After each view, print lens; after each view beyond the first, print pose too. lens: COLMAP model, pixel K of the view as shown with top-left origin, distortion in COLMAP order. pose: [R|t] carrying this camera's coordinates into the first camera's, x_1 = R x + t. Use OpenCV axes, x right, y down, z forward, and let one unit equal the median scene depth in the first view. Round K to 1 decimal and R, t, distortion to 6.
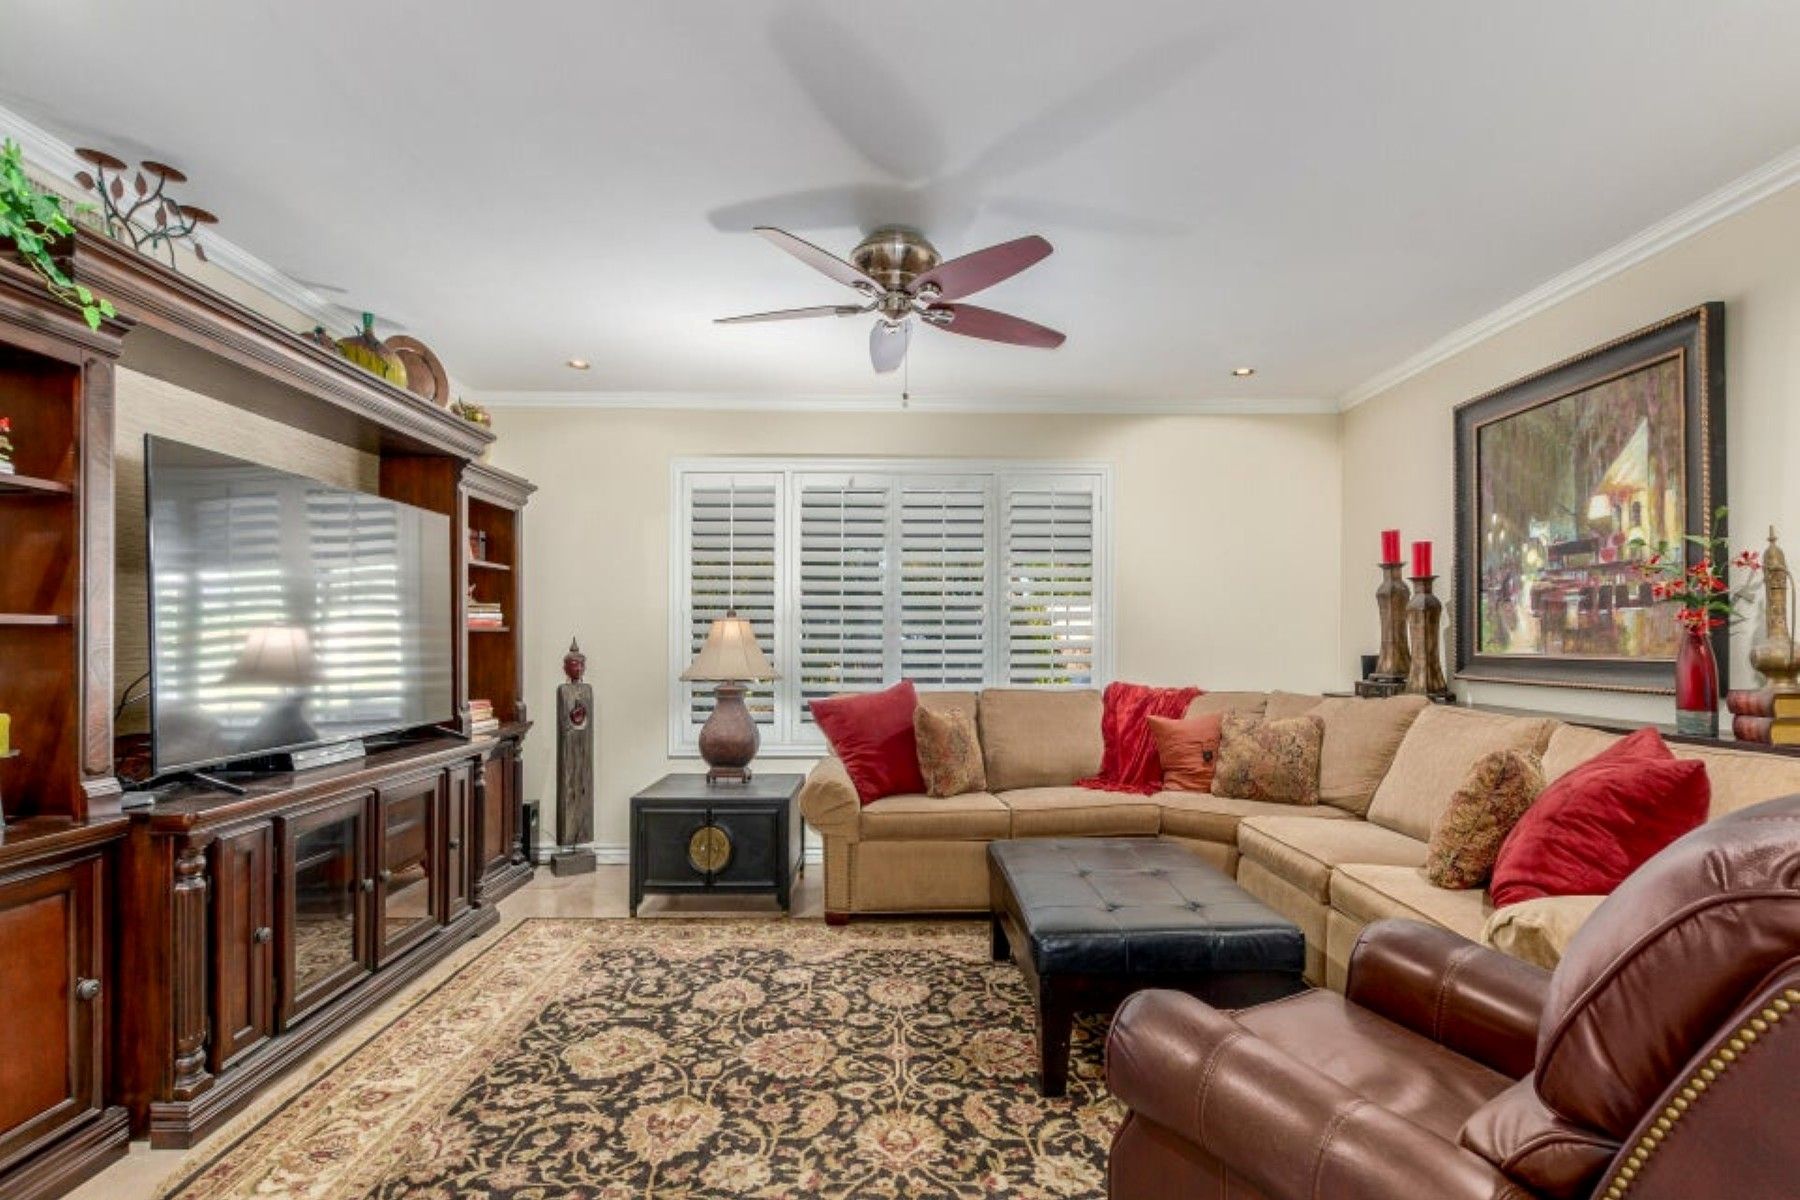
lens RADIAL K [[821.7, 0, 903.6], [0, 821.7, 638.5], [0, 0, 1]] dist [0.002798, 0.000105]
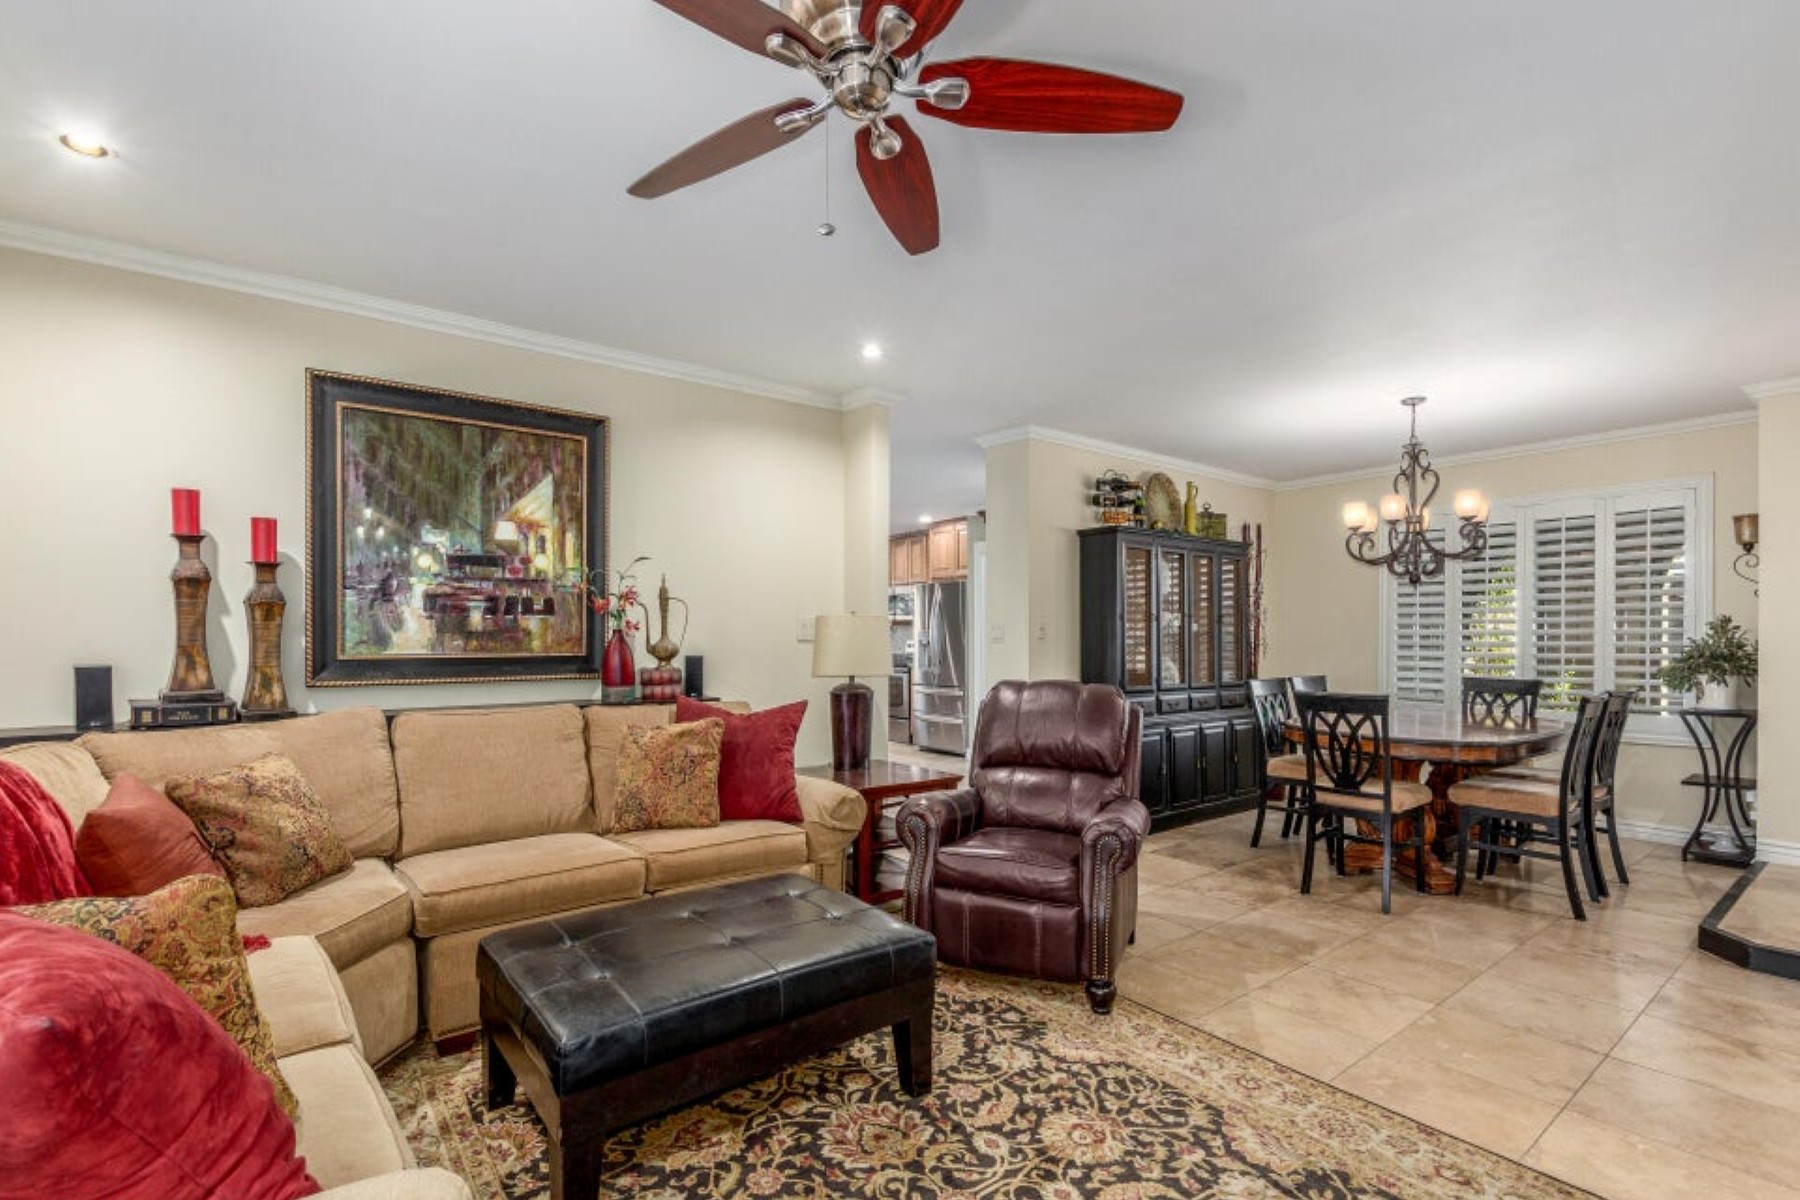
lens RADIAL K [[821.7, 0, 903.6], [0, 821.7, 638.5], [0, 0, 1]] dist [0.002798, 0.000105]
pose [[-0.604938, -0.006454, 0.796247, -0.479152], [-0.002196, 0.999977, 0.006437, -0.009962], [-0.796270, 0.002146, -0.604938, 1.267792]]
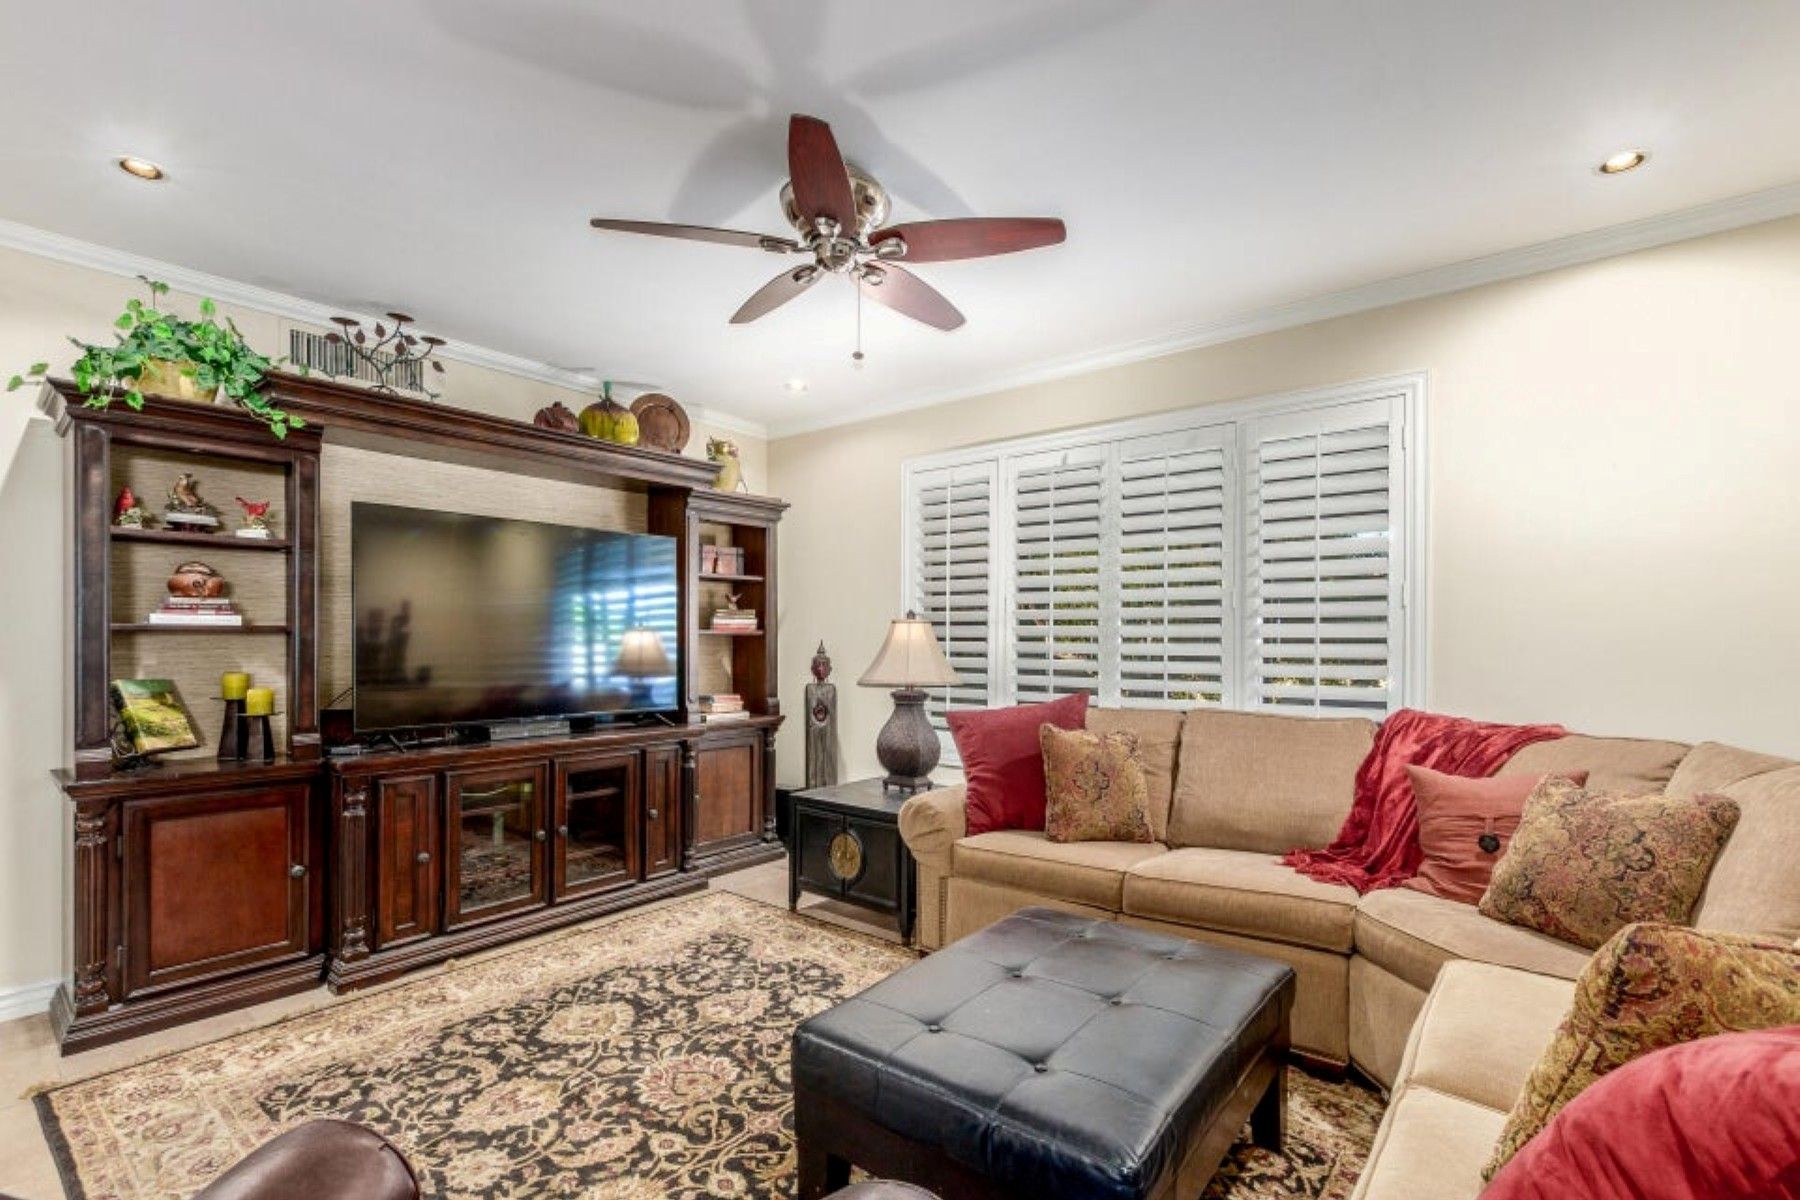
lens RADIAL K [[821.7, 0, 903.6], [0, 821.7, 638.5], [0, 0, 1]] dist [0.002798, 0.000105]
pose [[0.766677, -0.000173, -0.642033, 0.562566], [-0.002048, 0.999994, -0.002715, -0.001278], [0.642030, 0.003397, 0.766672, 0.369277]]
